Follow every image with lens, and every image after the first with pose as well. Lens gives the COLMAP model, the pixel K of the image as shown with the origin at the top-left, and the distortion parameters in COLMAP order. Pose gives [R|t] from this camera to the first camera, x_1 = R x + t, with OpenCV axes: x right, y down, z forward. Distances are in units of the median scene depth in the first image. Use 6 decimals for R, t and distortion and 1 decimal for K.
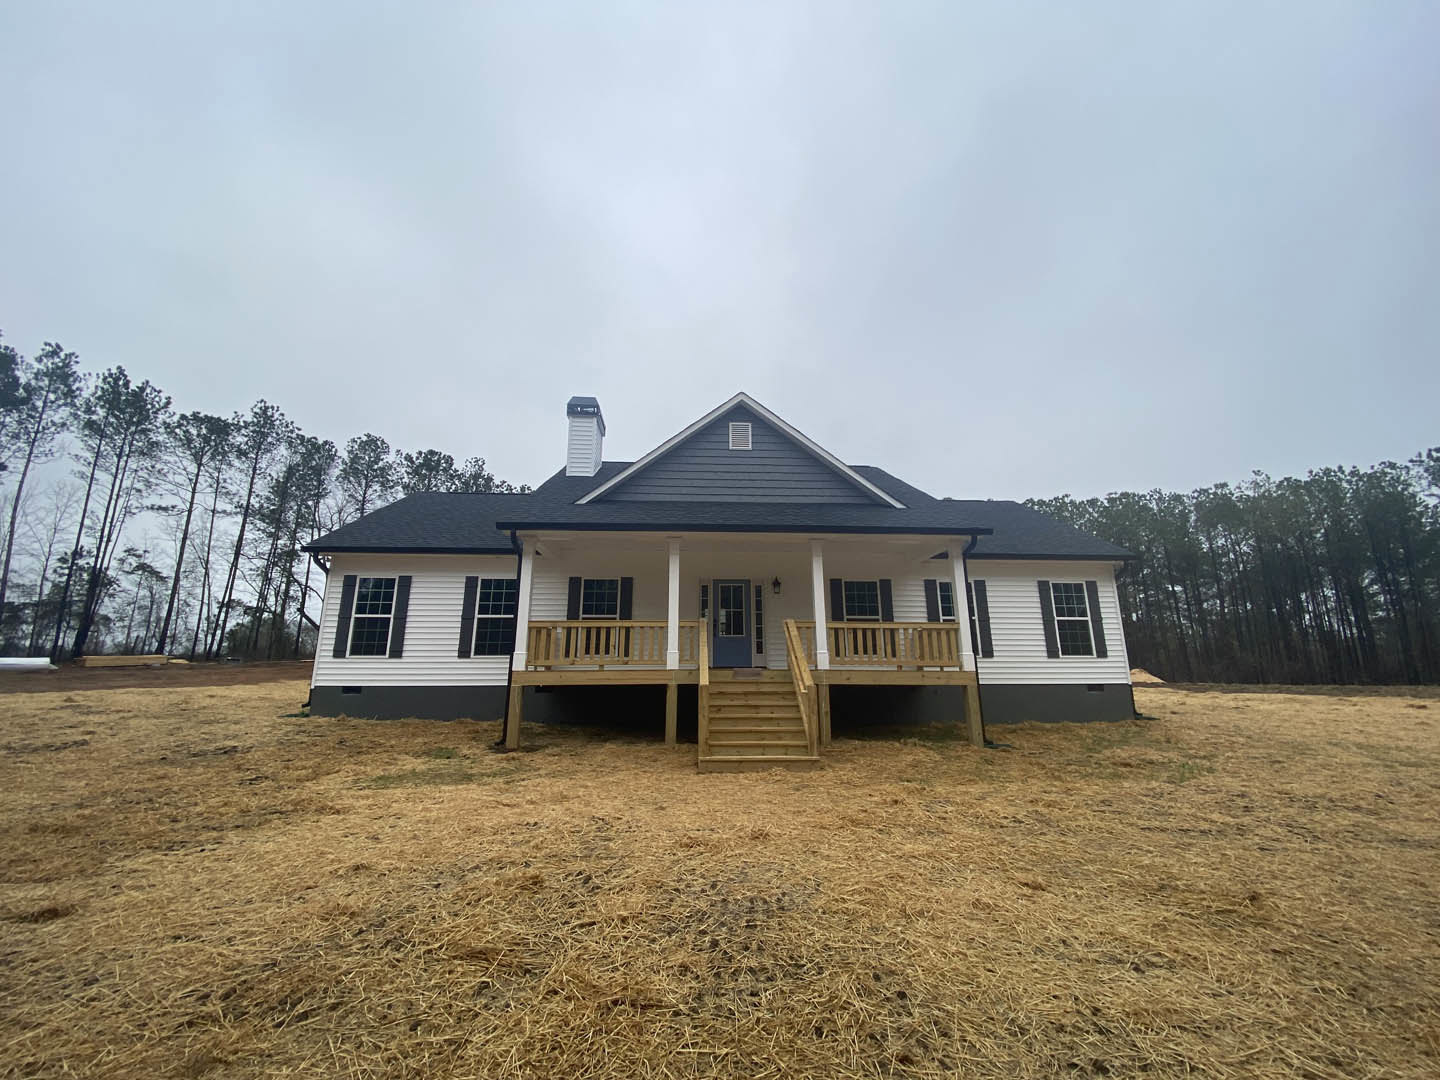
lens RADIAL K [[571.4, 0, 720.0], [0, 571.4, 540.0], [0, 0, 1]] dist [0.043148, -0.034073]
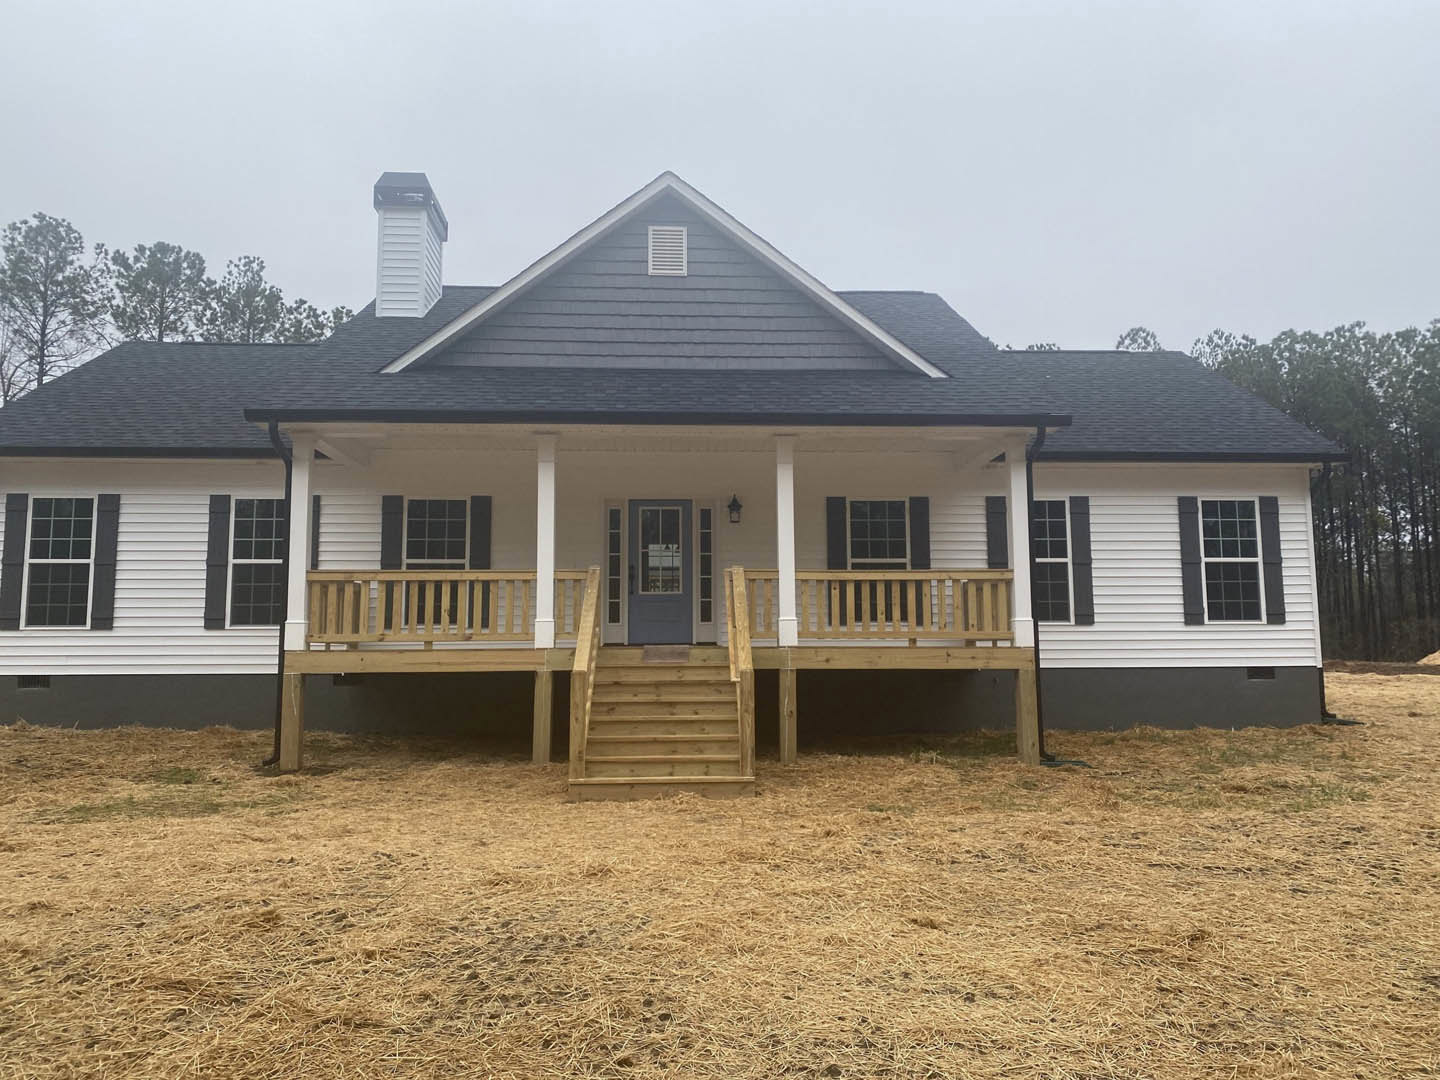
lens RADIAL K [[1073.1, 0, 720.0], [0, 1073.1, 540.0], [0, 0, 1]] dist [0.037004, -0.027606]
pose [[0.999981, -0.004535, -0.004244, 0.095817], [0.005019, 0.992537, 0.121843, -0.025782], [0.003660, -0.121862, 0.992540, -0.118991]]
